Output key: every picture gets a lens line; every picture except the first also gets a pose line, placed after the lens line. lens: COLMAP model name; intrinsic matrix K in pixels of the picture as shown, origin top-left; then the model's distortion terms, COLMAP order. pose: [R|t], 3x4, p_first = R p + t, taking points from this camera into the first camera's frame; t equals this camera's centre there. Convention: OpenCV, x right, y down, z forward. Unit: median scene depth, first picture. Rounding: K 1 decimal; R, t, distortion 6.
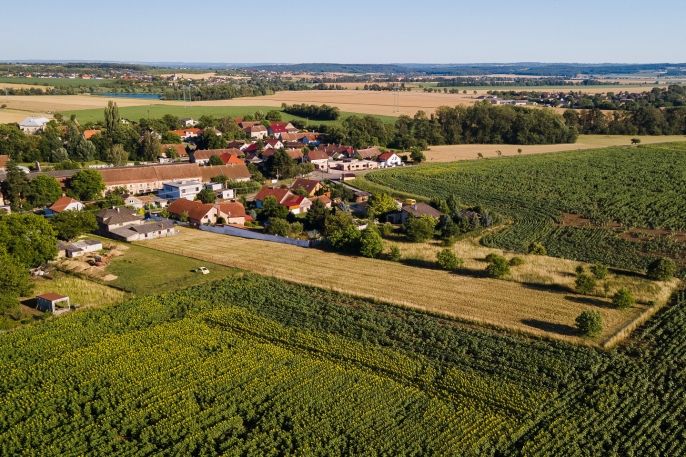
lens RADIAL K [[611.3, 0, 374.2], [0, 611.3, 228.1], [0, 0, 1]] dist [0.029348, 0.012528]
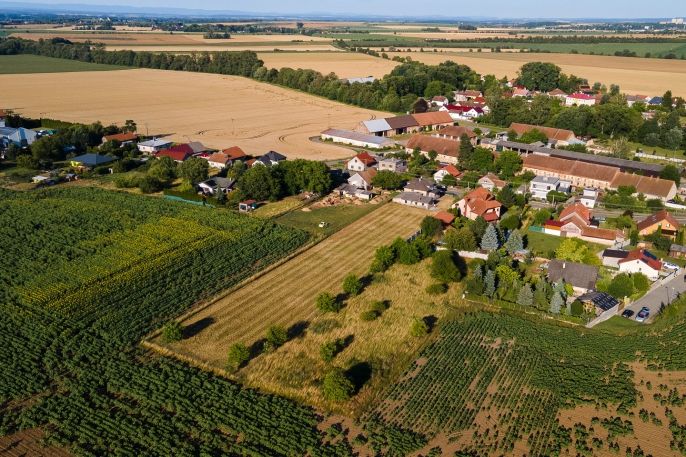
lens RADIAL K [[611.3, 0, 374.2], [0, 611.3, 228.1], [0, 0, 1]] dist [0.029348, 0.012528]
pose [[0.198347, 0.306795, -0.930879, 0.444142], [-0.248850, 0.934390, 0.254928, -0.130771], [0.948015, 0.181085, 0.261680, 0.305409]]
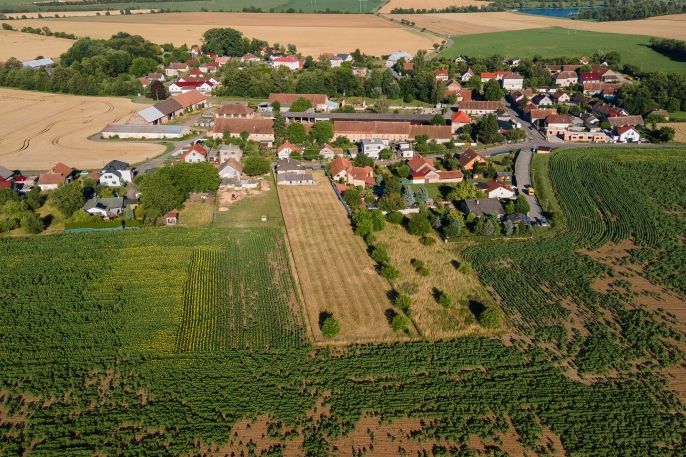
lens RADIAL K [[601.1, 0, 354.0], [0, 601.1, 229.3], [0, 0, 1]] dist [0.031908, 0.009447]
pose [[0.720604, 0.253826, -0.645215, 0.368386], [-0.145646, 0.965232, 0.217056, -0.112249], [0.677877, -0.062439, 0.732519, 0.008995]]
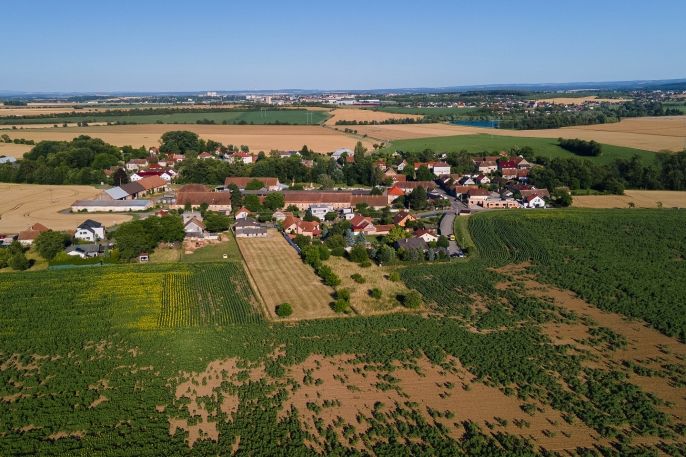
lens RADIAL K [[601.1, 0, 354.0], [0, 601.1, 229.3], [0, 0, 1]] dist [0.031908, 0.009447]
pose [[0.777170, 0.118764, -0.617982, 0.462502], [-0.132902, 0.990856, 0.023286, -0.042607], [0.615096, 0.064034, 0.785847, -0.075162]]
